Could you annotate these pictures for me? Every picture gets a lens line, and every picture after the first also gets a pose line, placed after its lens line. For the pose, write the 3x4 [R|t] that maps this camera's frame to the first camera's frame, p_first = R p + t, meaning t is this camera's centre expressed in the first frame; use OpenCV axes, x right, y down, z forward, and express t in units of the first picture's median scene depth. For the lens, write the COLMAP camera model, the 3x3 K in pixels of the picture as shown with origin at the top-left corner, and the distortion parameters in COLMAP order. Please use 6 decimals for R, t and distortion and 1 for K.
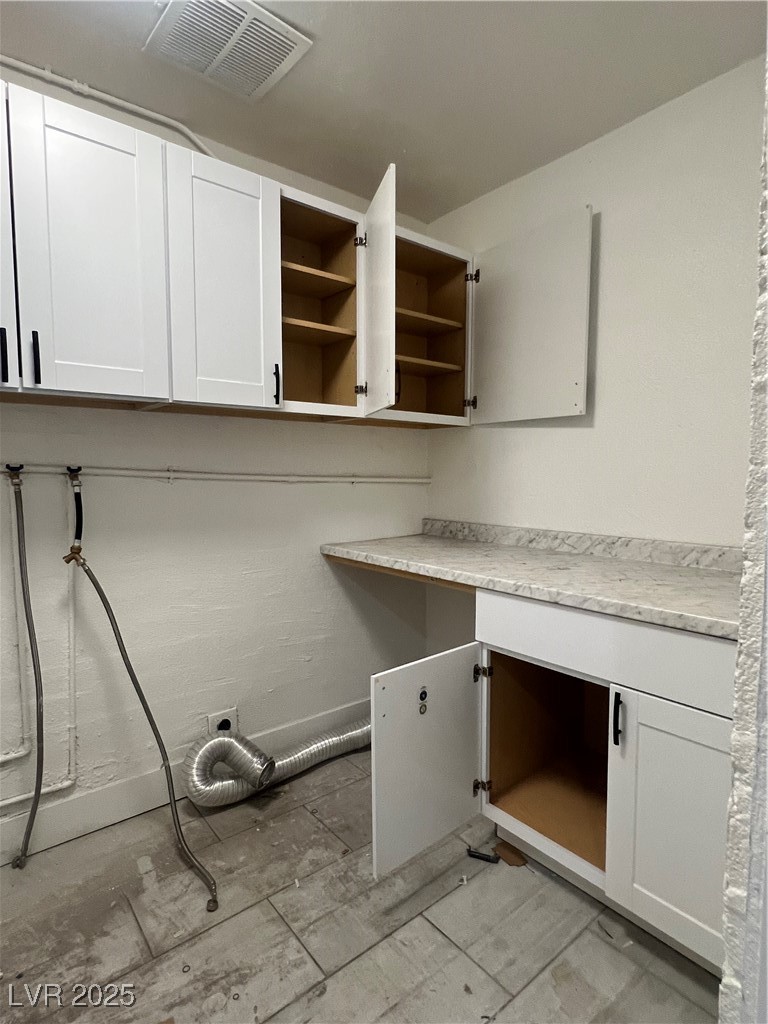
lens RADIAL K [[551.9, 0, 380.4], [0, 551.9, 513.1], [0, 0, 1]] dist [0.001715, 0.000923]
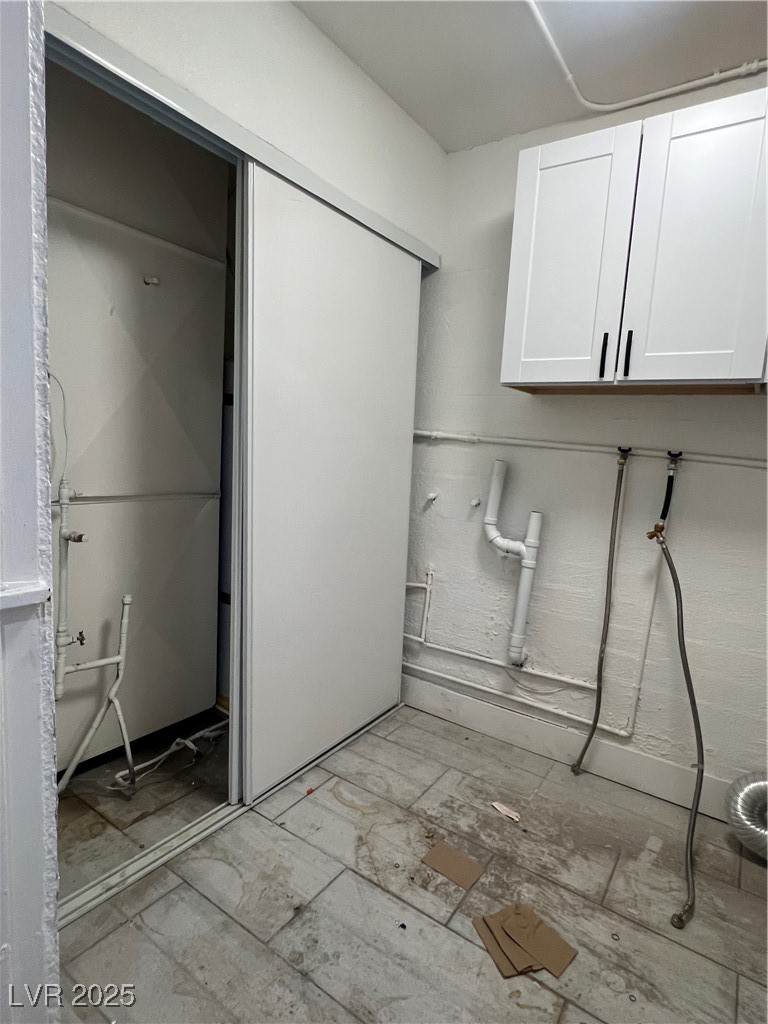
lens RADIAL K [[551.9, 0, 381.7], [0, 551.9, 512.8], [0, 0, 1]] dist [0.001715, 0.000923]
pose [[0.291814, 0.137052, -0.946605, 0.337608], [-0.135517, 0.985621, 0.100925, 0.001413], [0.946826, 0.098830, 0.306191, 0.170354]]
